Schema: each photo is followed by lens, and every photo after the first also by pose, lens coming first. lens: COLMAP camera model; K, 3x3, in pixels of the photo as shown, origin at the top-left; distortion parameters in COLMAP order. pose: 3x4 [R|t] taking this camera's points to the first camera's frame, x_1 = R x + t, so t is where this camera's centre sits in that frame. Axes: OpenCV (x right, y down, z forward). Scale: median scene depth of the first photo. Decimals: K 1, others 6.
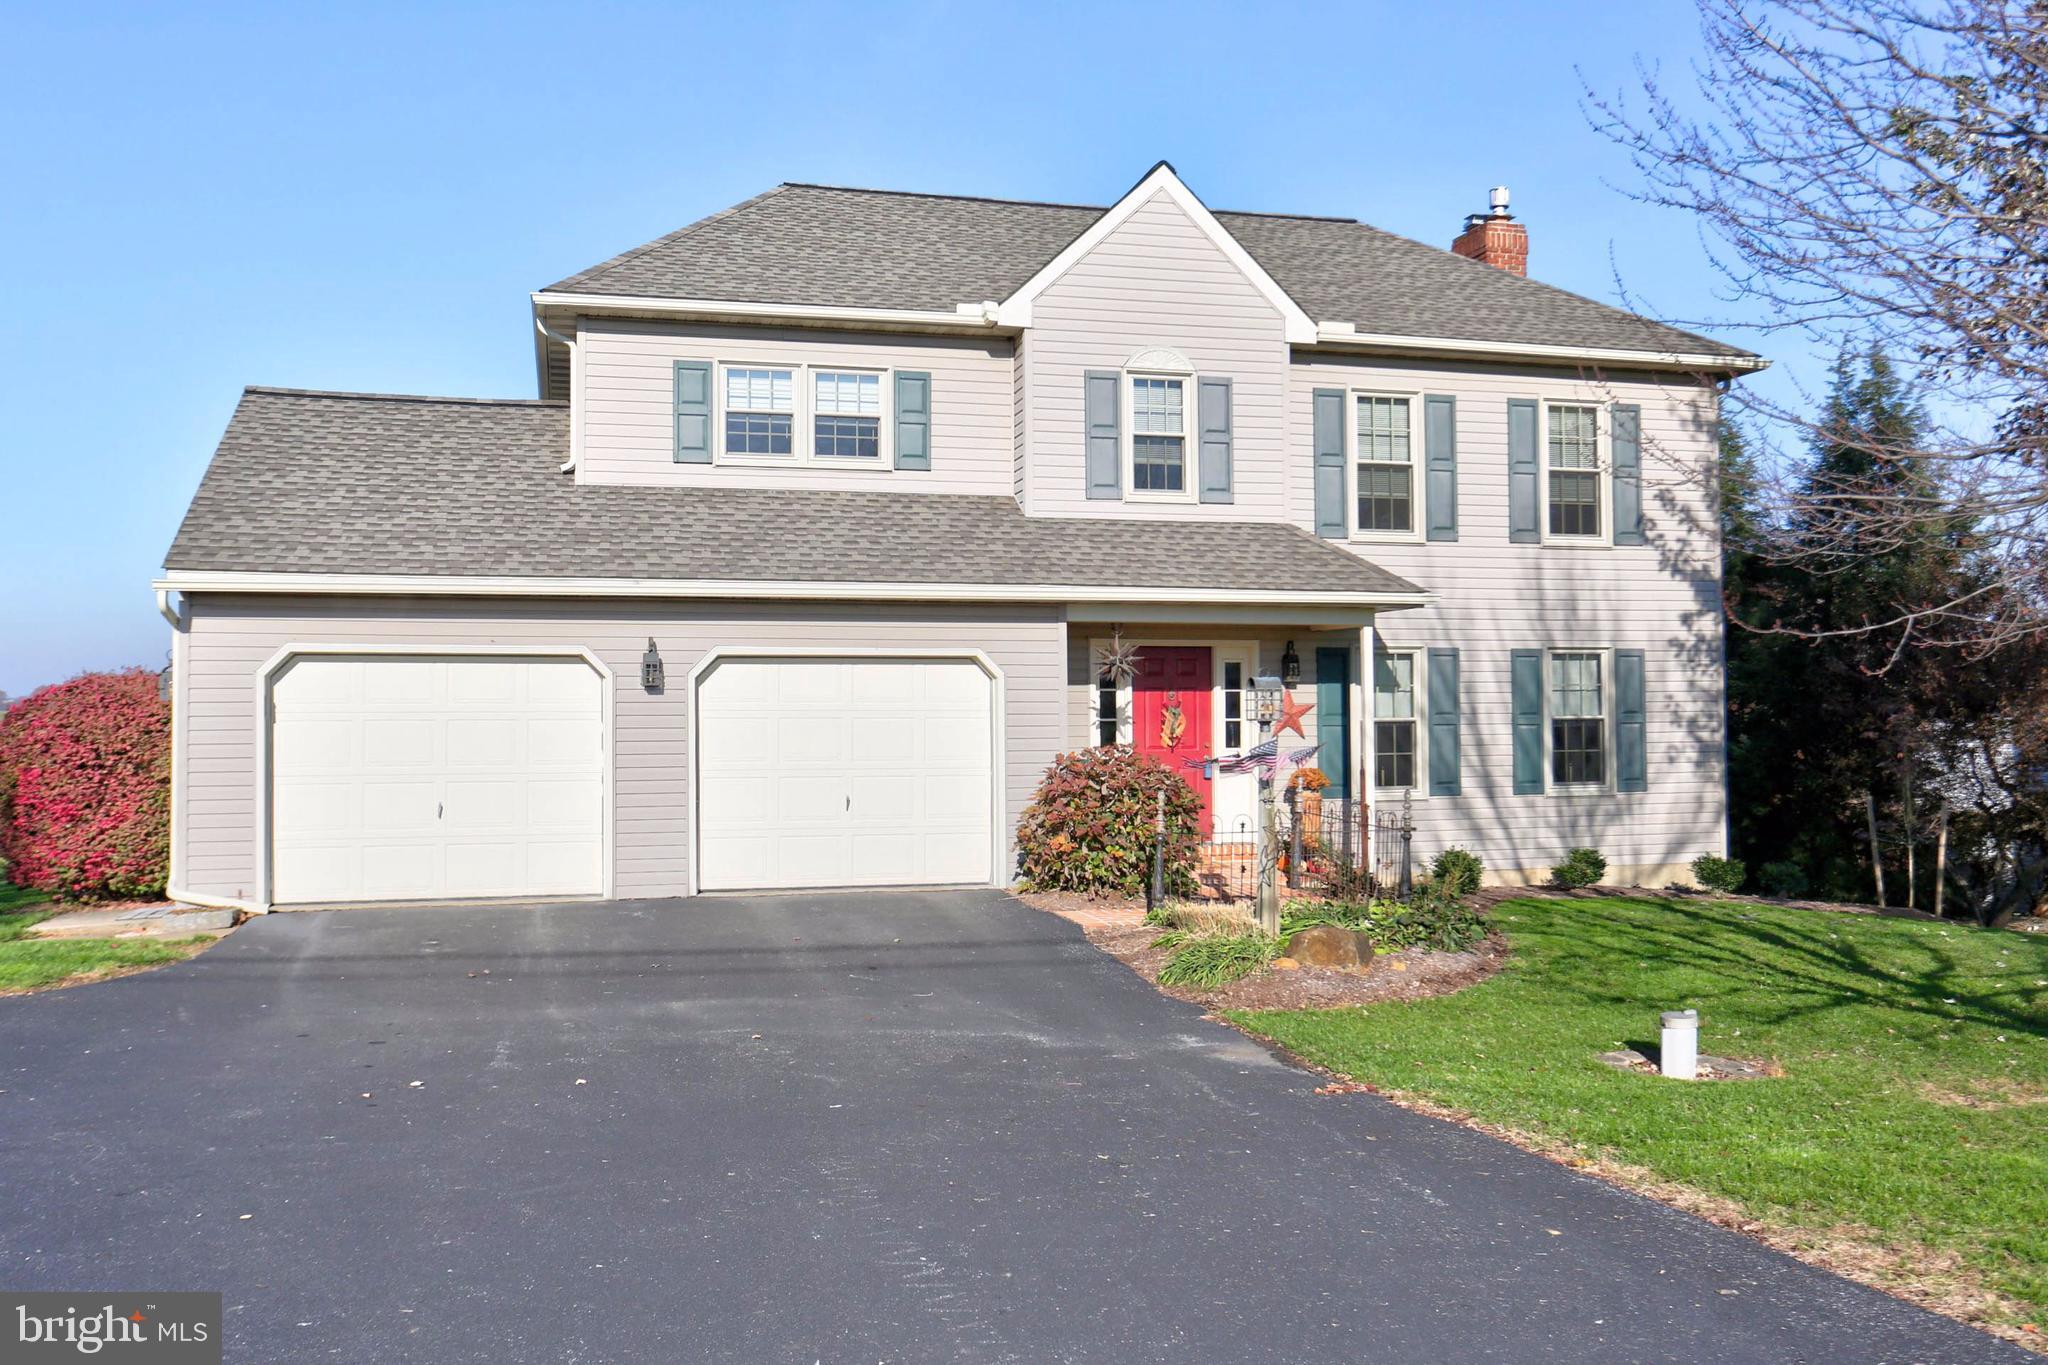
lens RADIAL K [[1563.0, 0, 1024.0], [0, 1563.0, 682.5], [0, 0, 1]] dist [-0.006428, -0.000650]
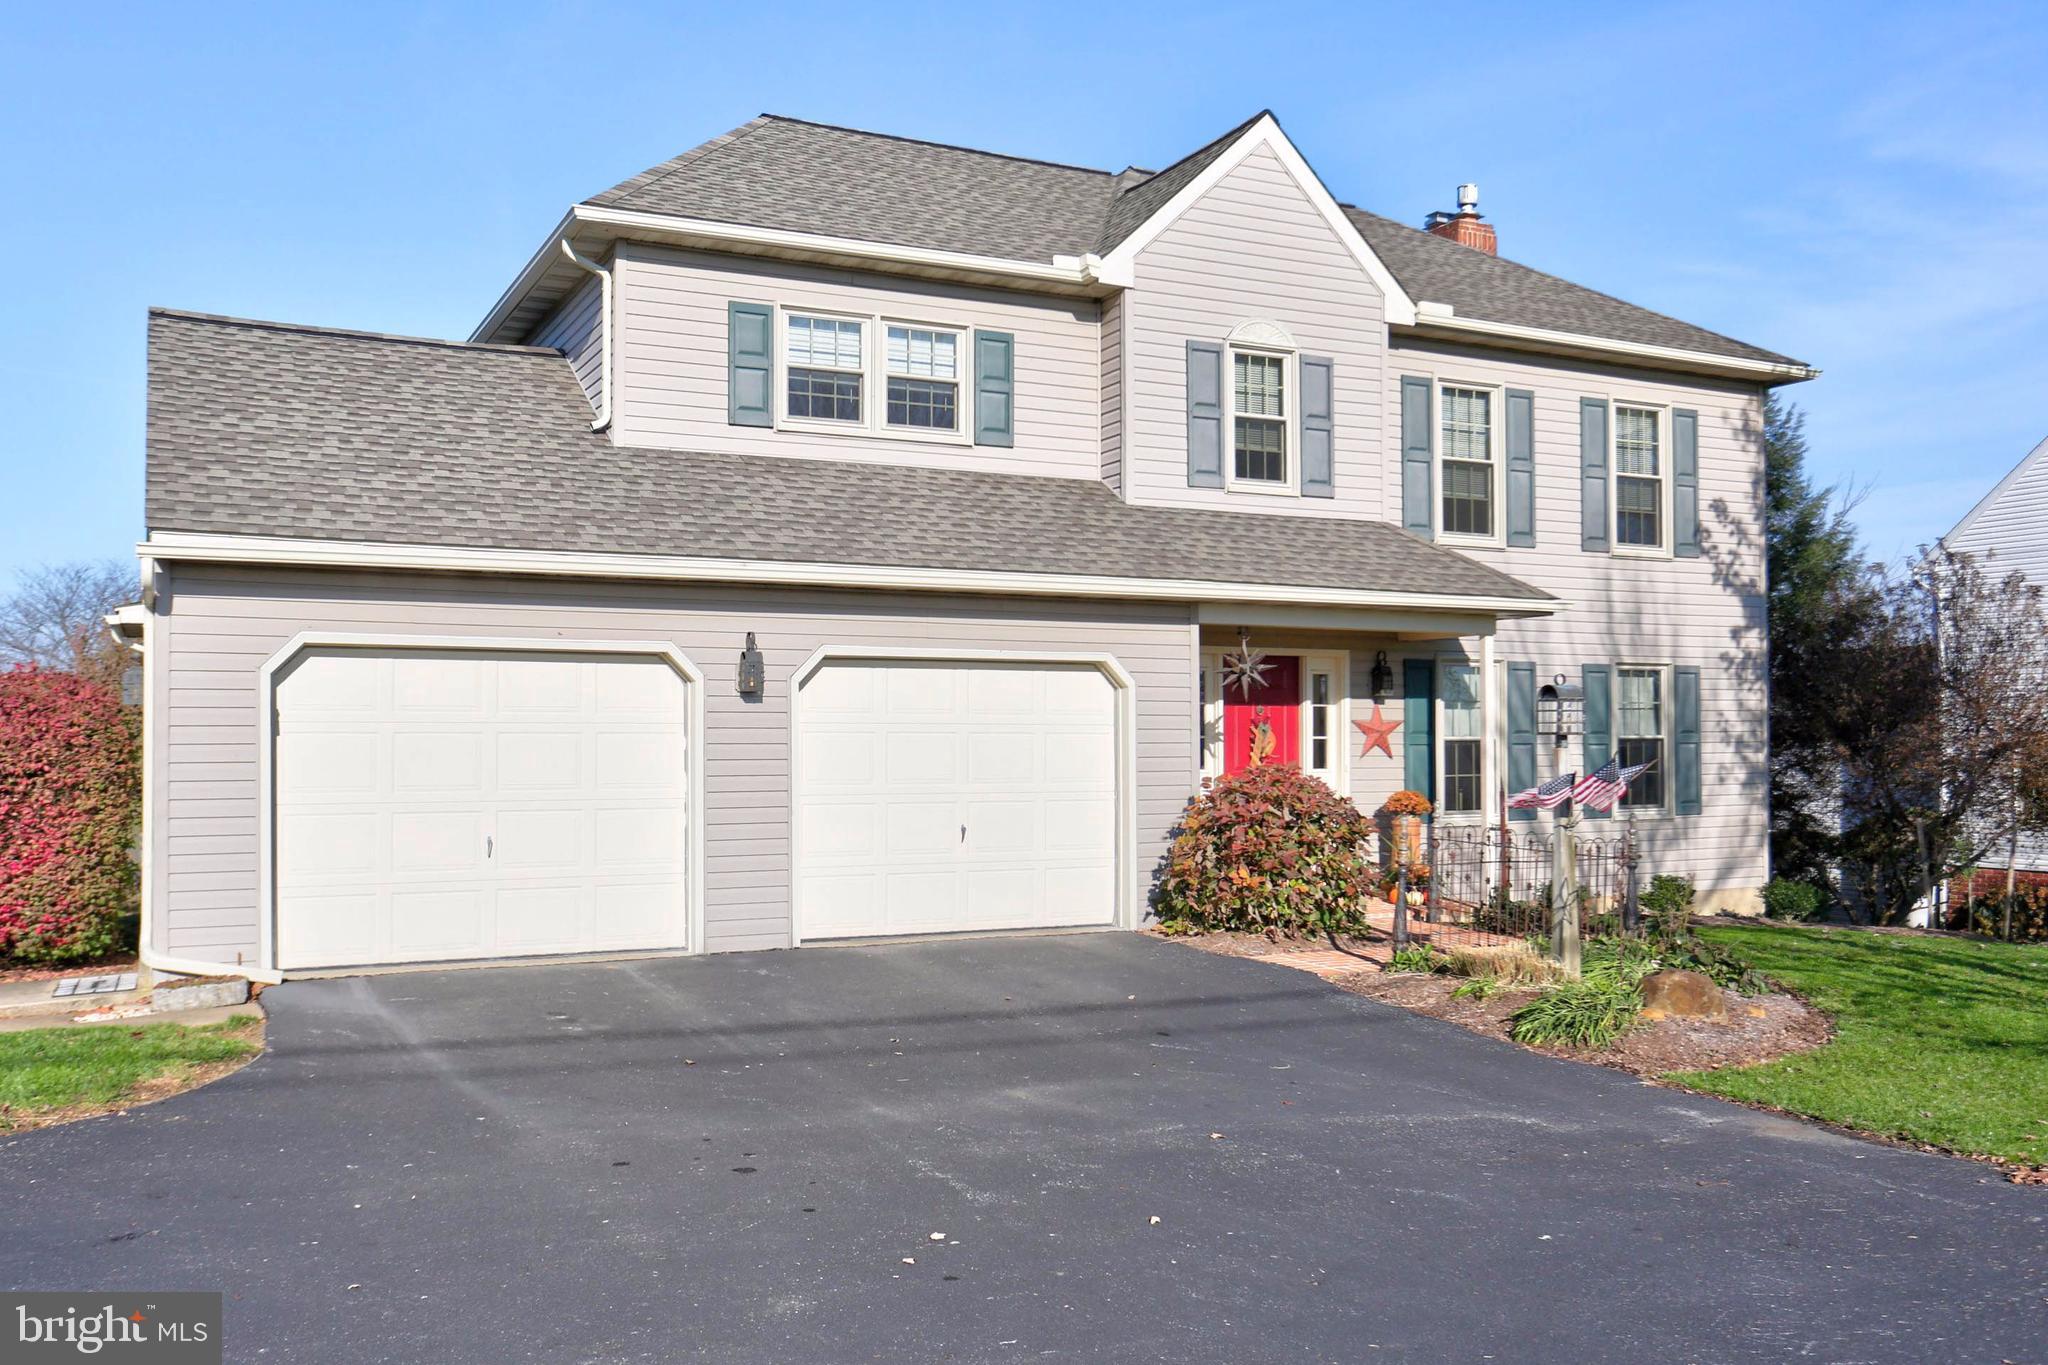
lens RADIAL K [[1601.9, 0, 1017.3], [0, 1601.9, 722.3], [0, 0, 1]] dist [-0.005474, -0.000019]
pose [[0.981748, 0.005267, 0.190114, -0.224915], [-0.007030, 0.999938, 0.008605, 0.008508], [-0.190057, -0.009784, 0.981724, 0.128723]]
